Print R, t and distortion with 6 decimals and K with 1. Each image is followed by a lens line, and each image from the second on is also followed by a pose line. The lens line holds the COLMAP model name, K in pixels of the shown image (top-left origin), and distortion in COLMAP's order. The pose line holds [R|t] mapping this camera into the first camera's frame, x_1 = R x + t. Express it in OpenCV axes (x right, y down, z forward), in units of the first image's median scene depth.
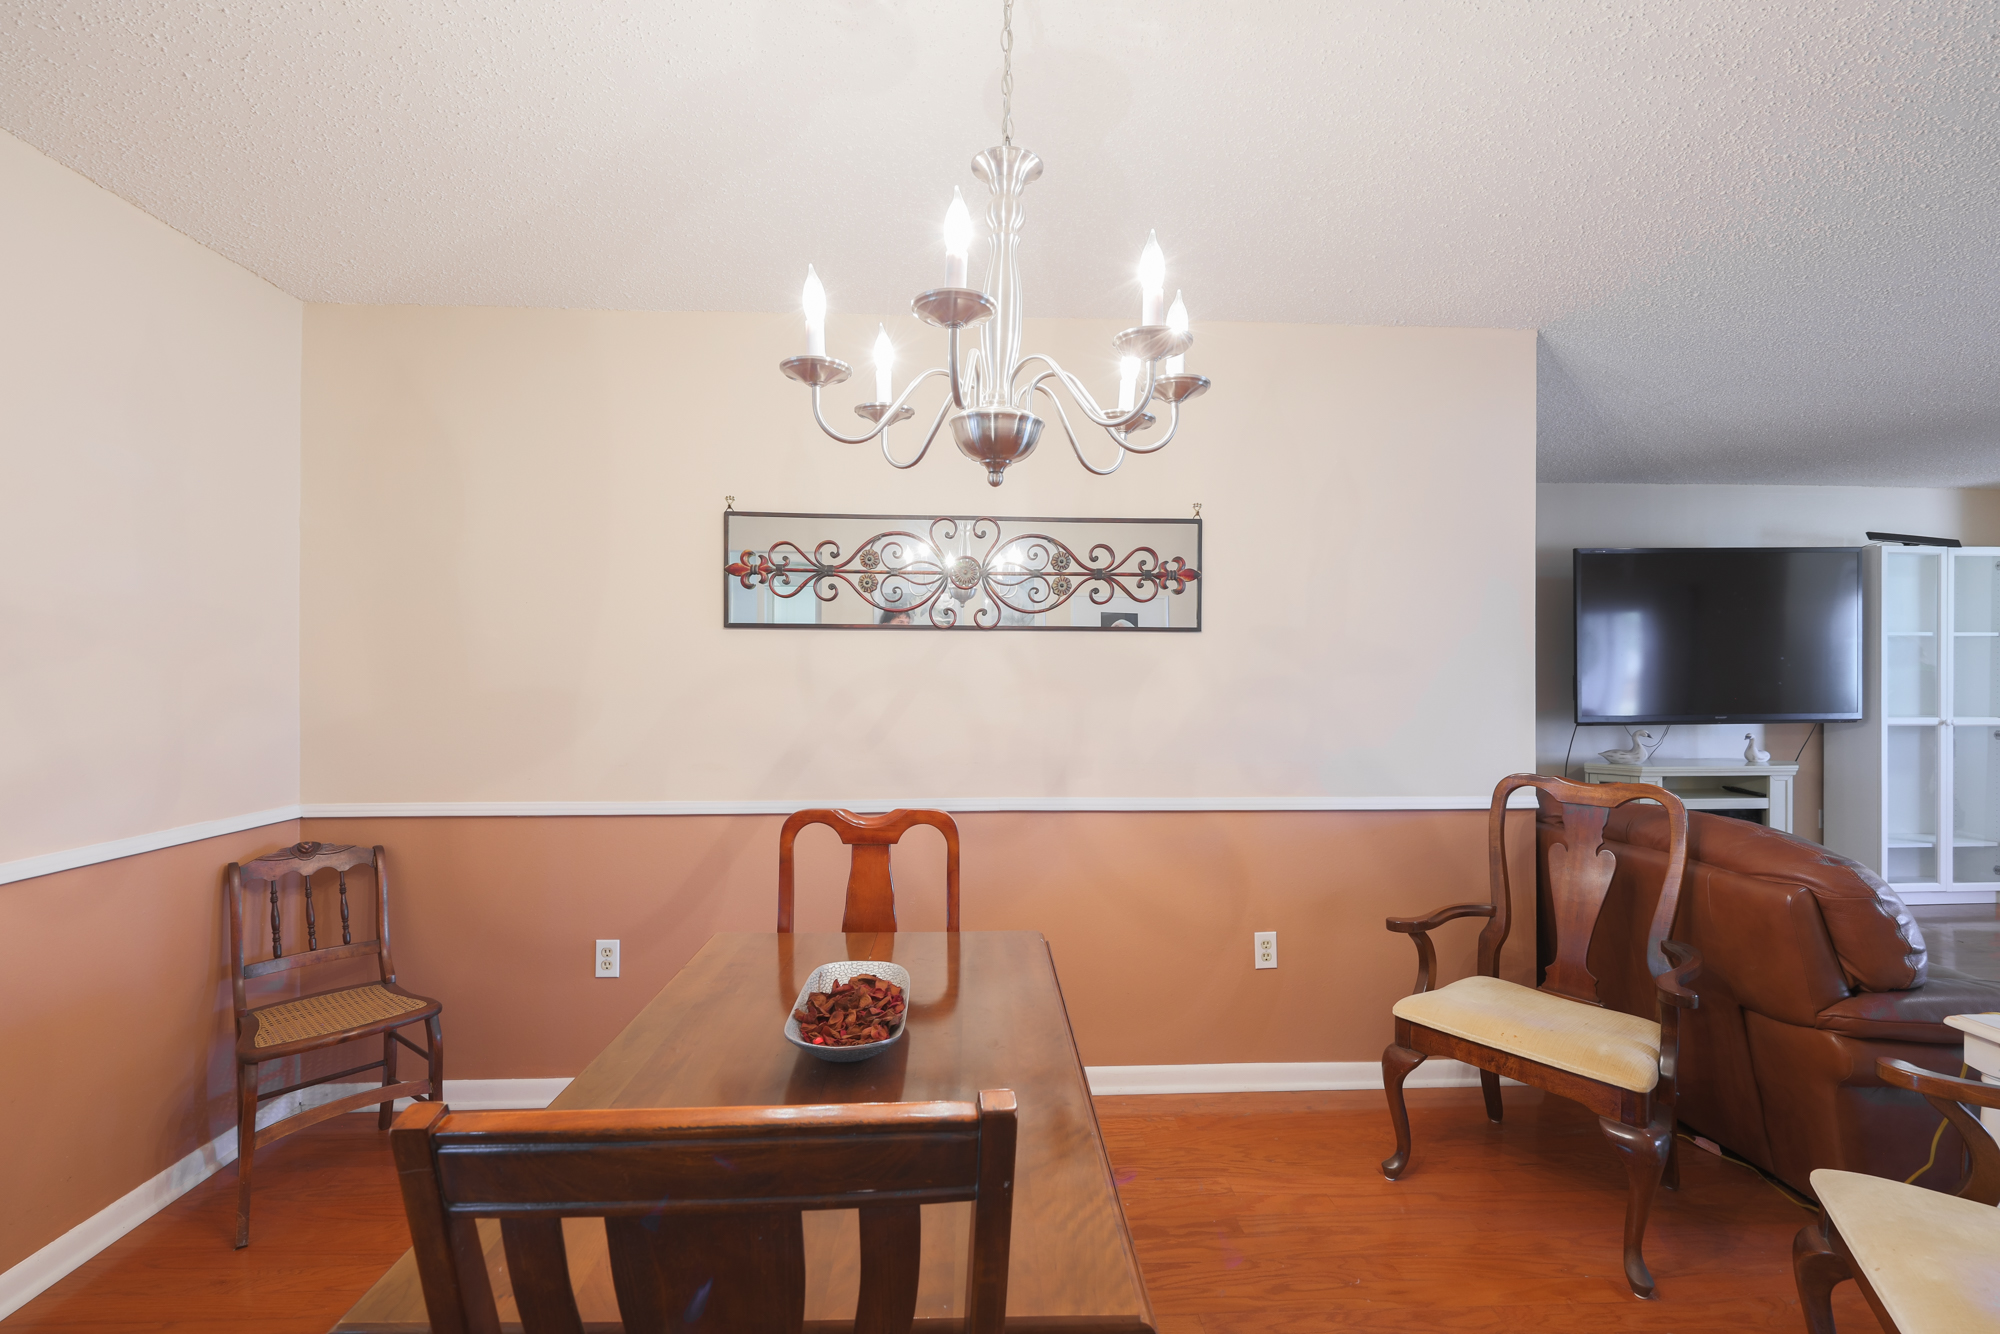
lens RADIAL K [[839.1, 0, 1000.6], [0, 839.1, 671.0], [0, 0, 1]] dist [-0.004523, 0.001386]
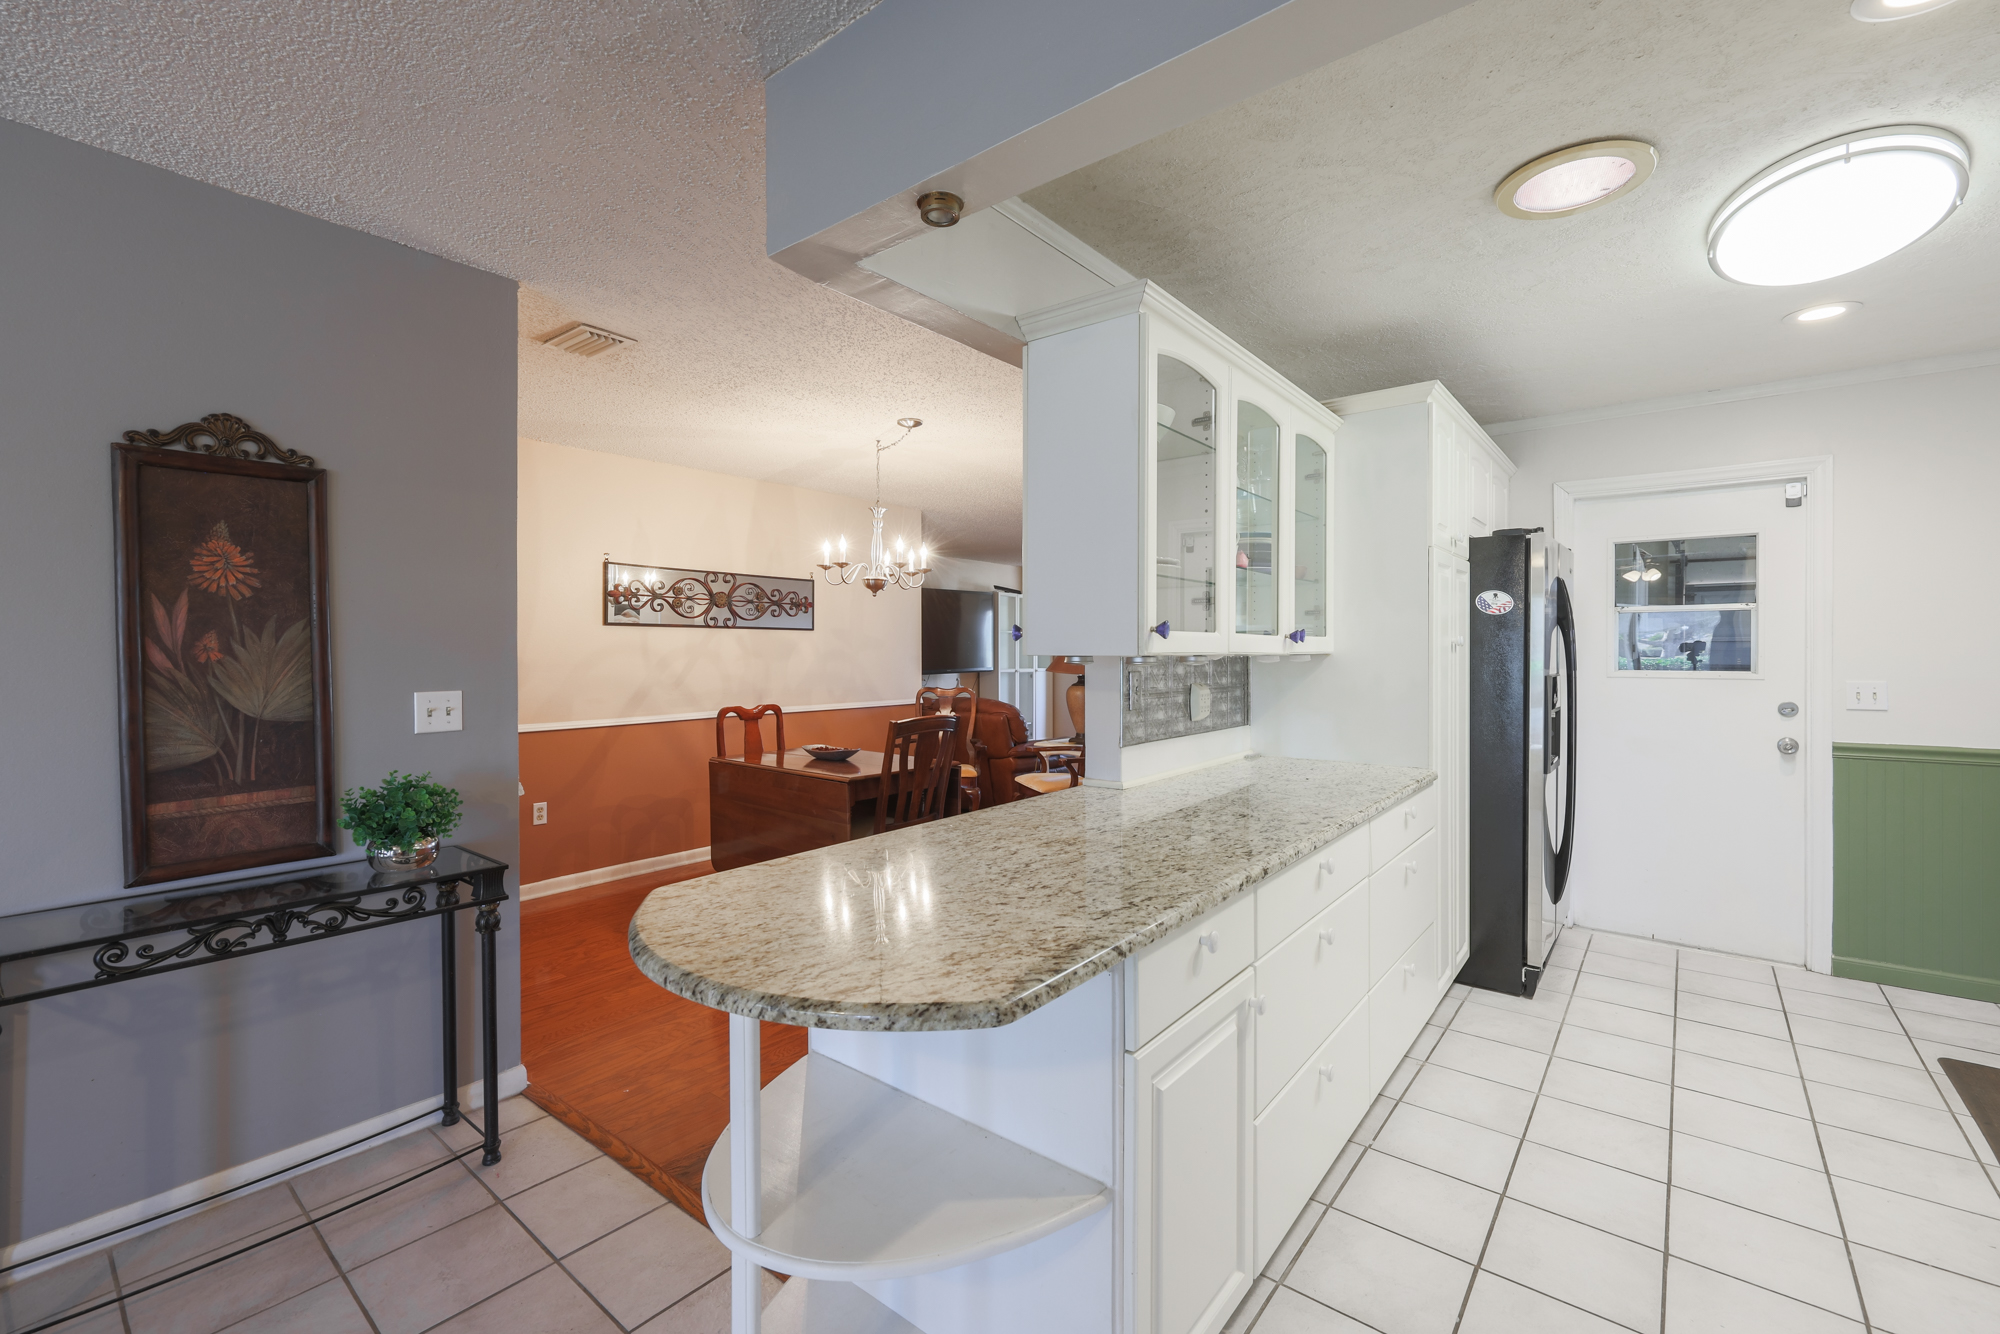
lens RADIAL K [[839.1, 0, 998.4], [0, 839.1, 657.0], [0, 0, 1]] dist [-0.004523, 0.001386]
pose [[0.659559, -0.007549, 0.751615, -1.124622], [0.000254, 0.999952, 0.009820, 0.001297], [-0.751653, -0.006286, 0.659529, -0.843883]]
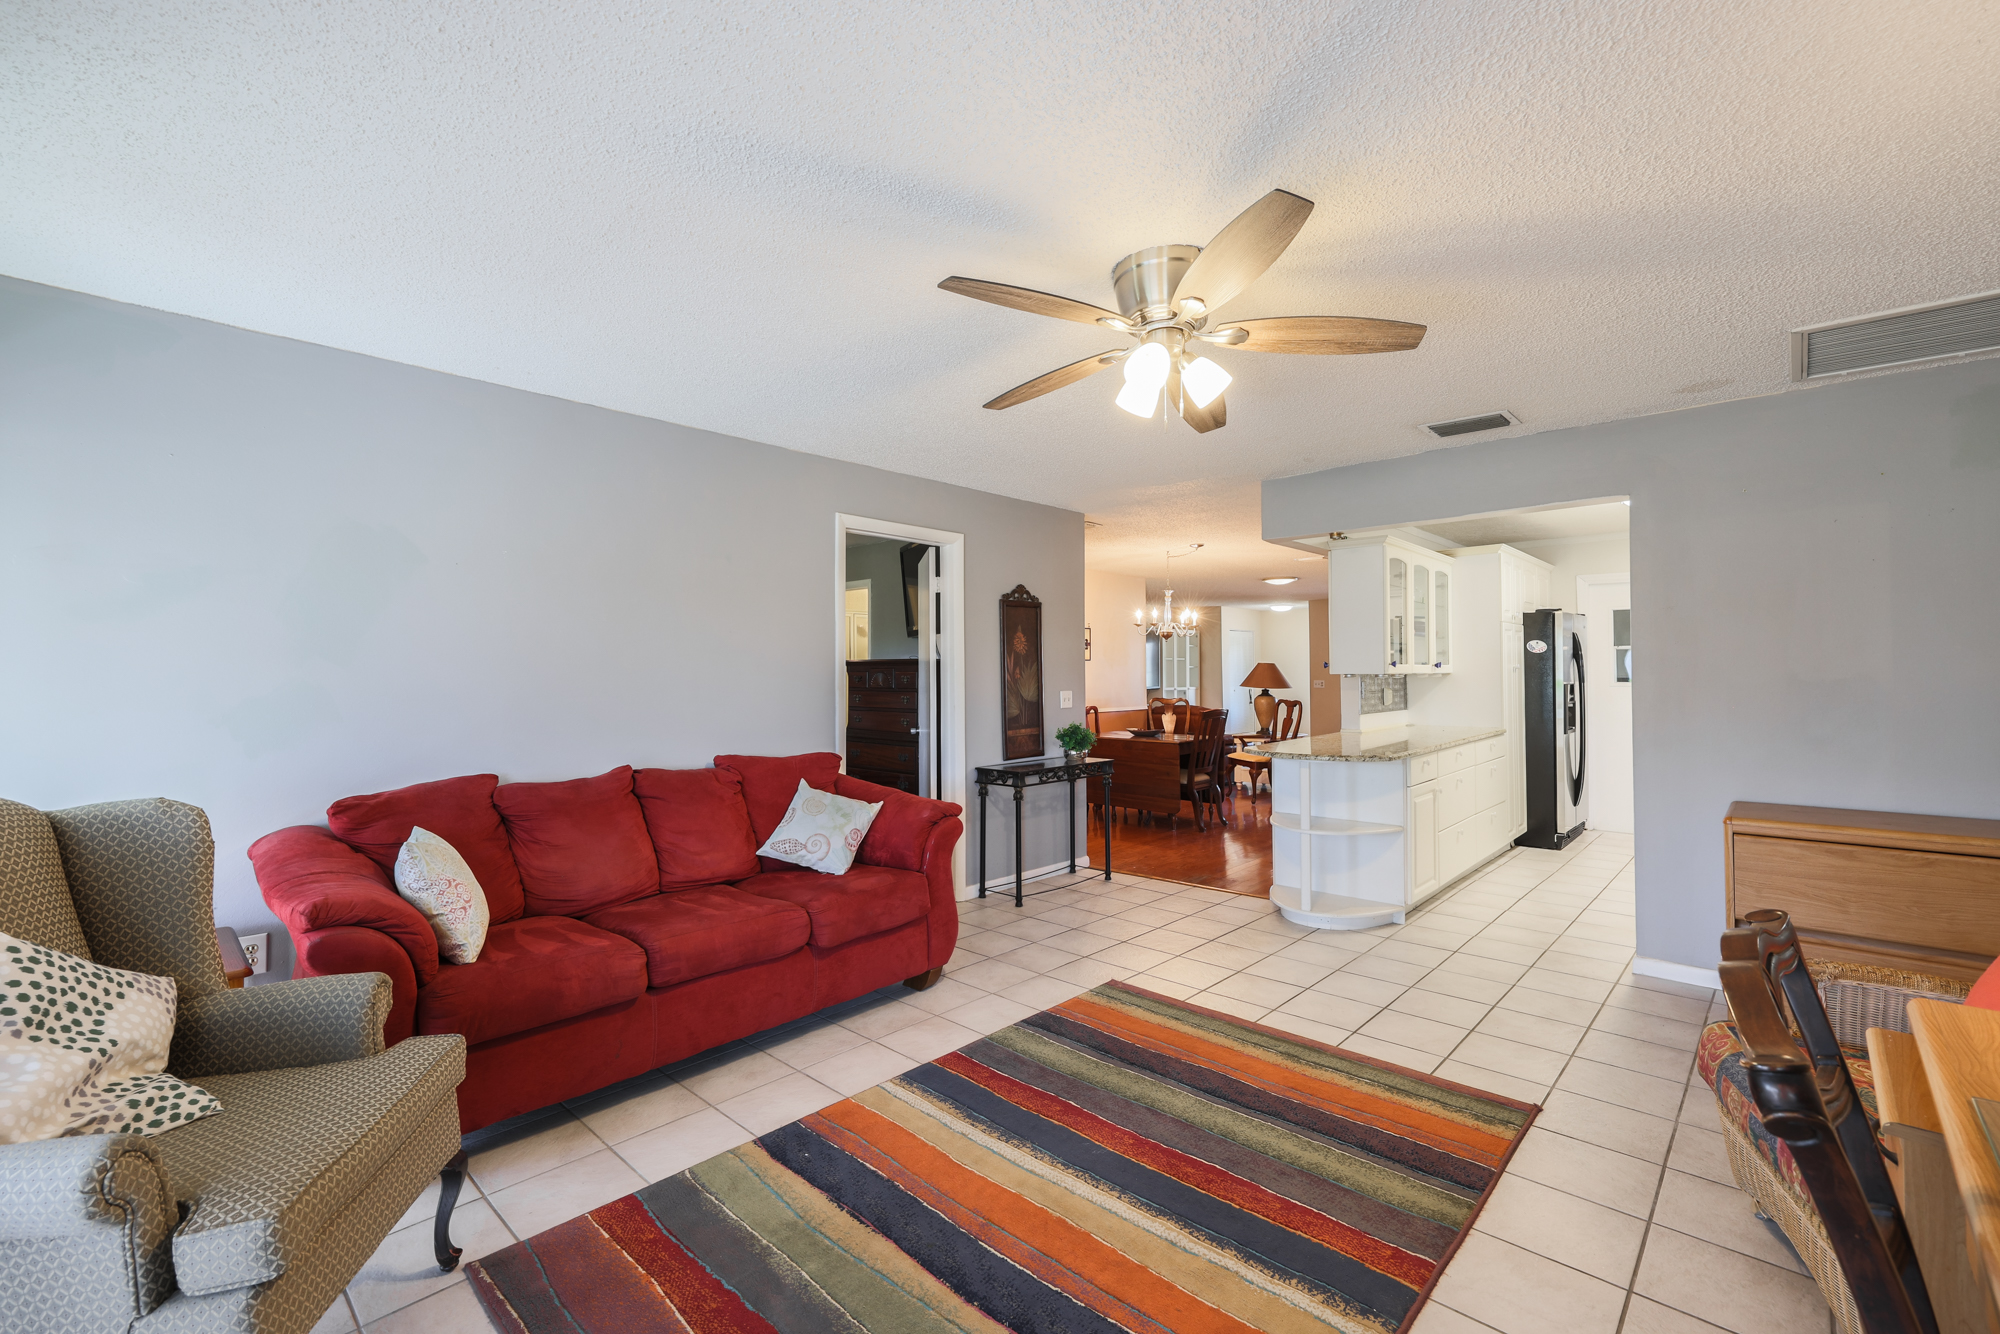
lens RADIAL K [[839.1, 0, 987.5], [0, 839.1, 671.0], [0, 0, 1]] dist [-0.004523, 0.001386]
pose [[0.721323, -0.002463, 0.692594, -2.492880], [0.006693, 0.999972, -0.003416, 0.001143], [-0.692566, 0.007100, 0.721319, -1.213842]]
